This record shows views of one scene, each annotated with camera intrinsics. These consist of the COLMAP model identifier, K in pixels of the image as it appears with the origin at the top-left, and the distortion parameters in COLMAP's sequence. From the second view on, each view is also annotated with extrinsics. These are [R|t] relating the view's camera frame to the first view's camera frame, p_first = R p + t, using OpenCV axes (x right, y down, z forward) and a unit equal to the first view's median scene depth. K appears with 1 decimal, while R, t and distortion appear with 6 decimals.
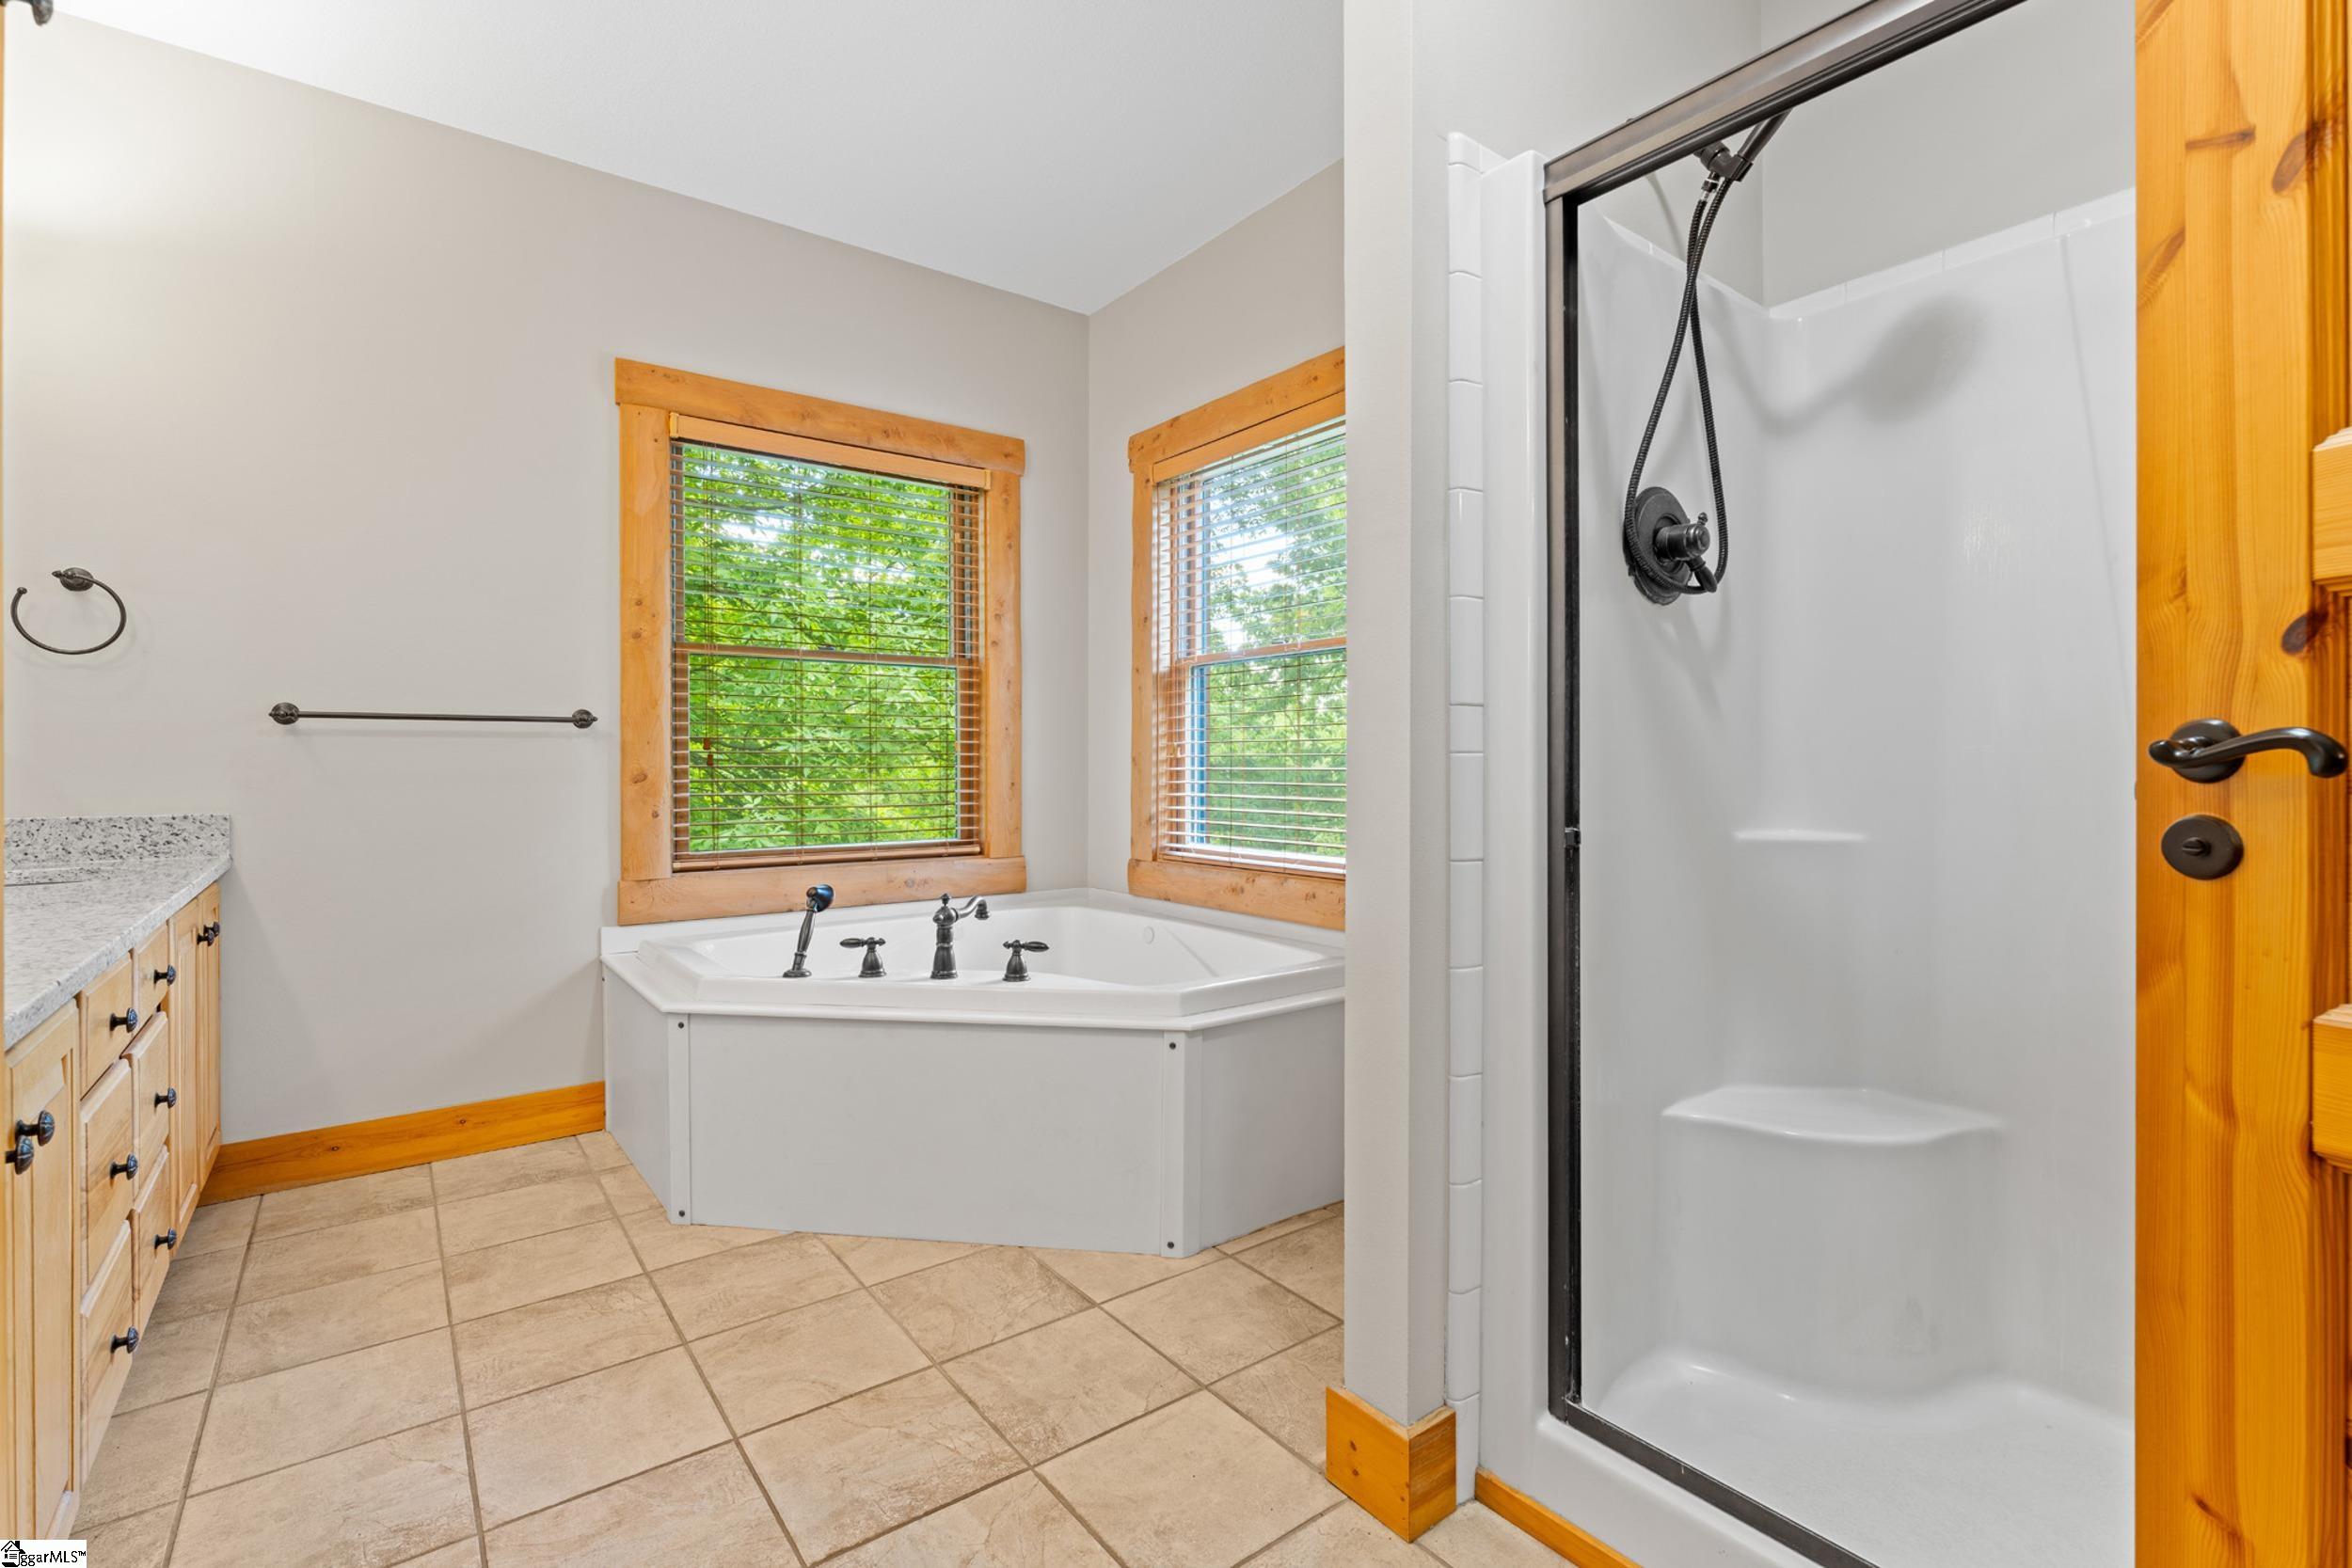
lens RADIAL K [[1064.9, 0, 1176.0], [0, 1064.9, 784.0], [0, 0, 1]] dist [-0.000634, -0.000193]
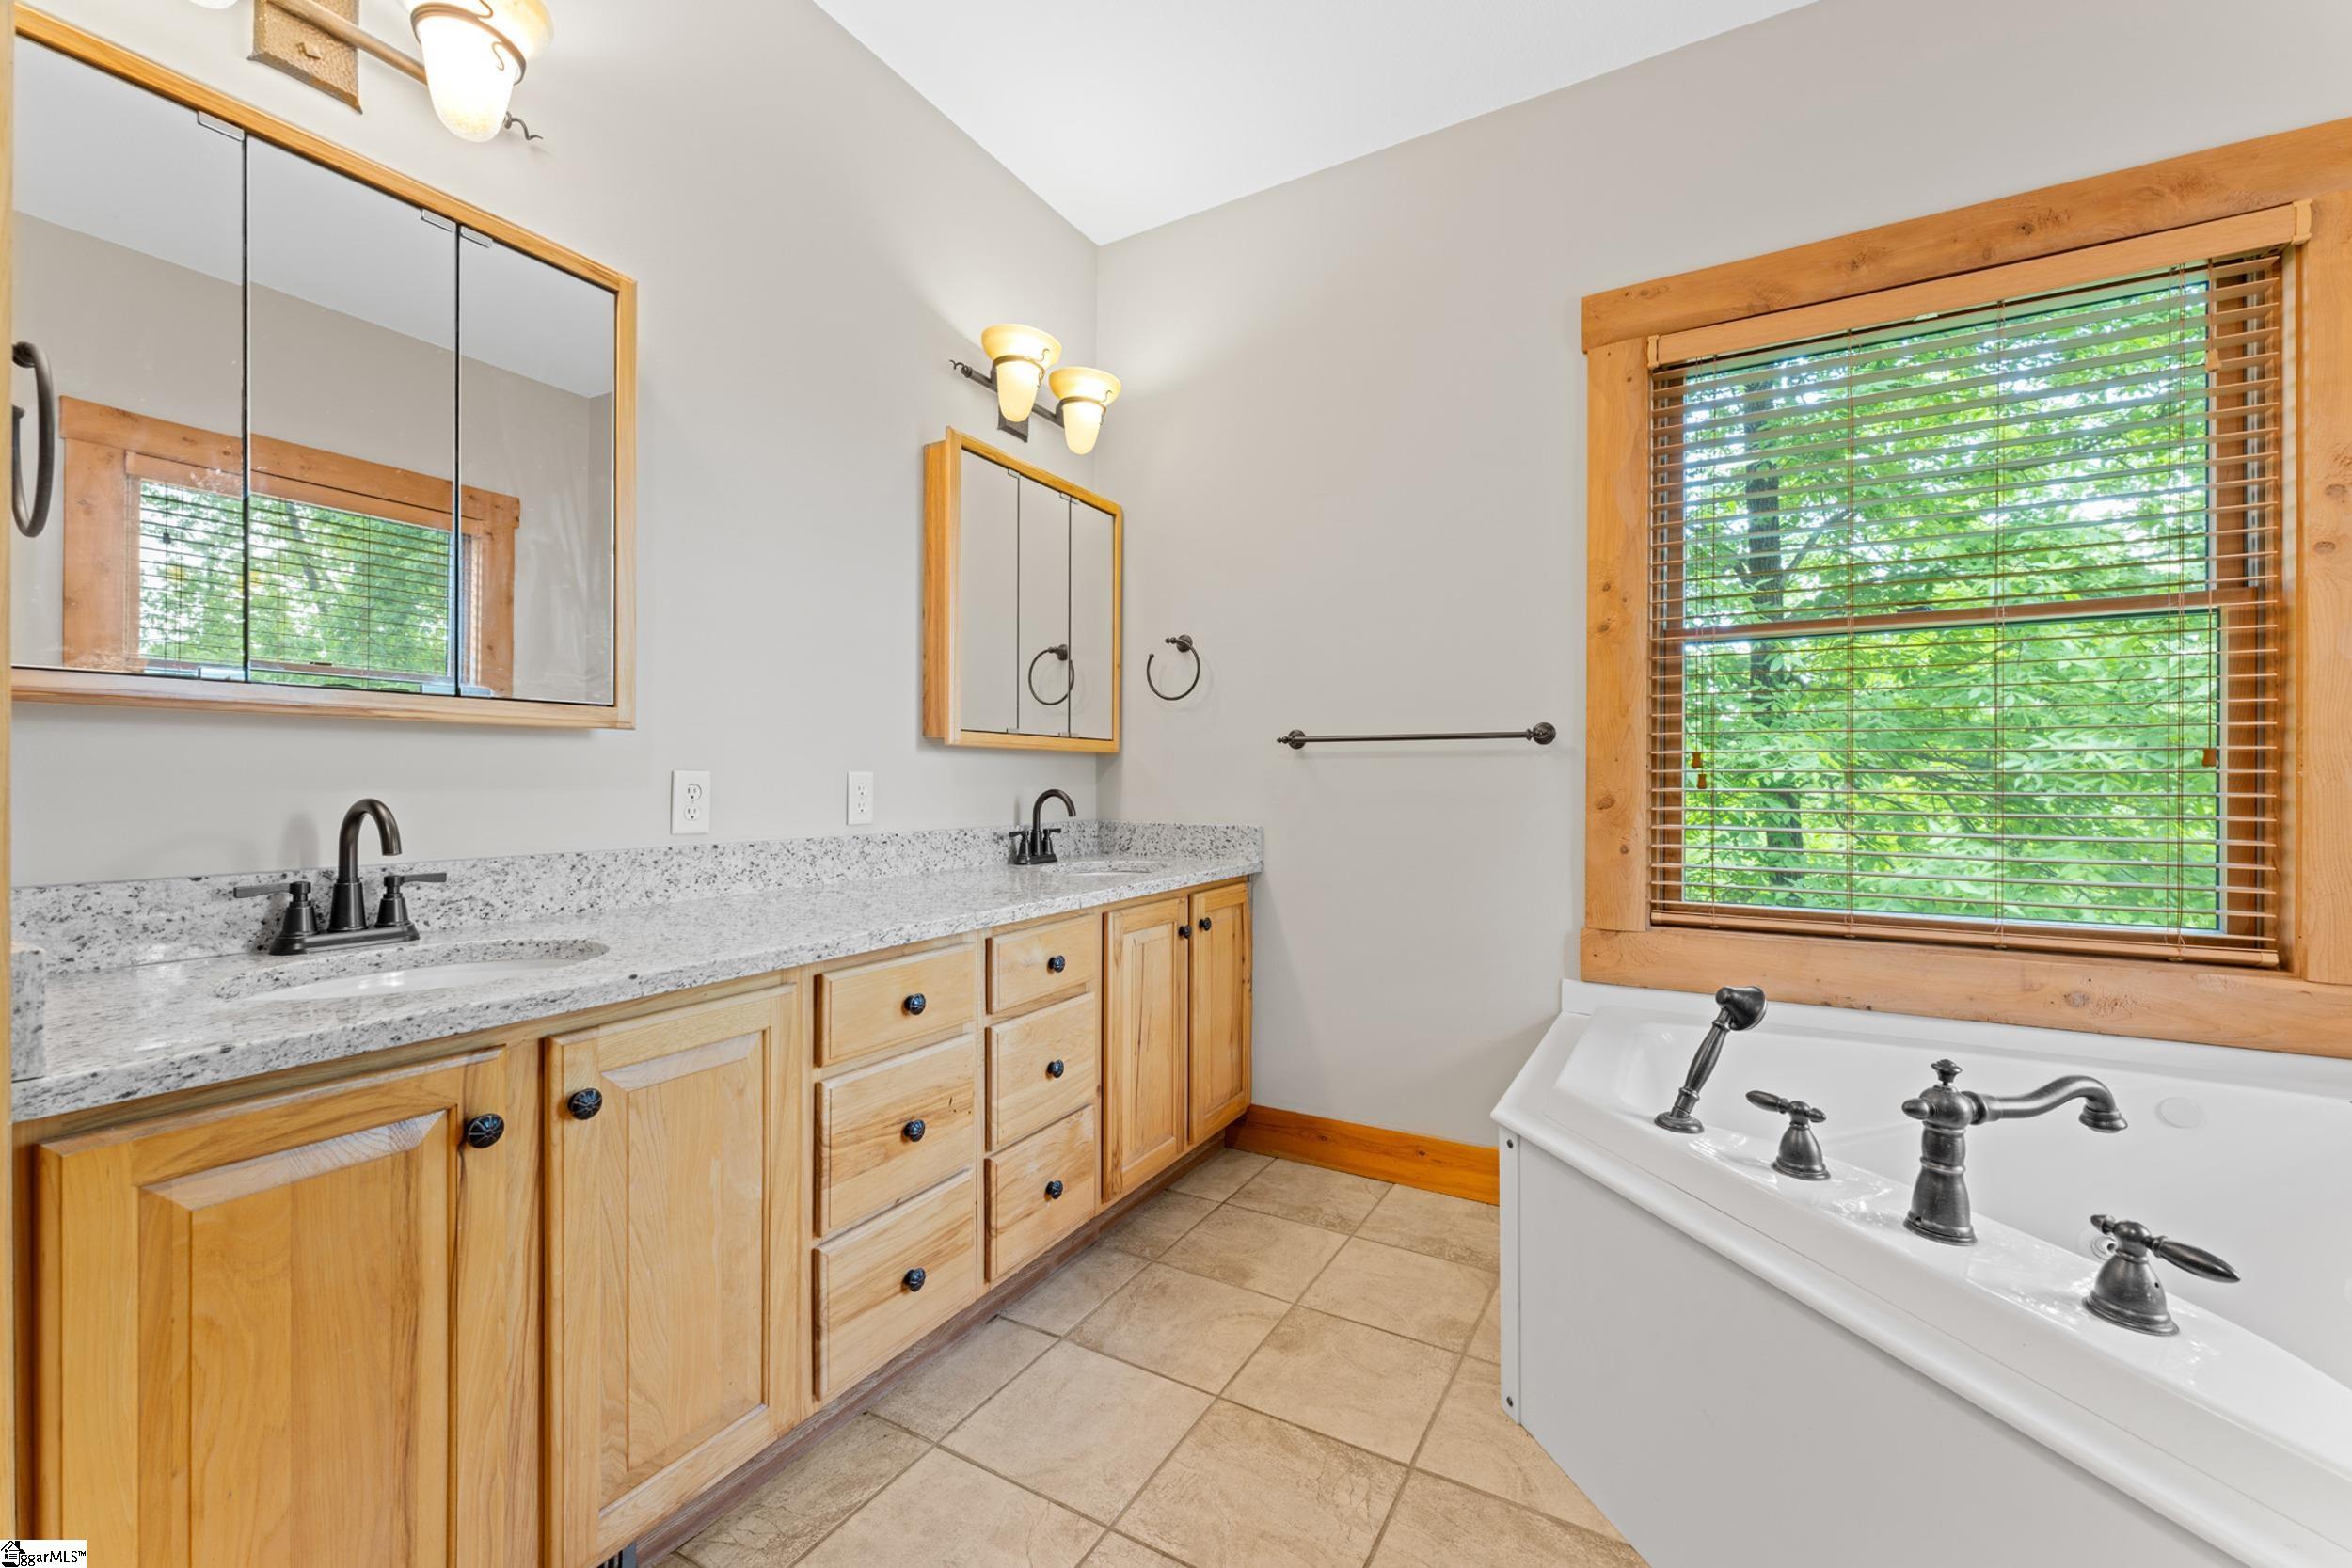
lens RADIAL K [[956.6, 0, 1155.9], [0, 956.6, 781.4], [0, 0, 1]] dist [-0.000304, 0.000248]
pose [[0.380713, 0.004113, -0.924684, 0.045483], [-0.021872, 0.999750, -0.004558, -0.013365], [0.924434, 0.021960, 0.380708, 0.469617]]
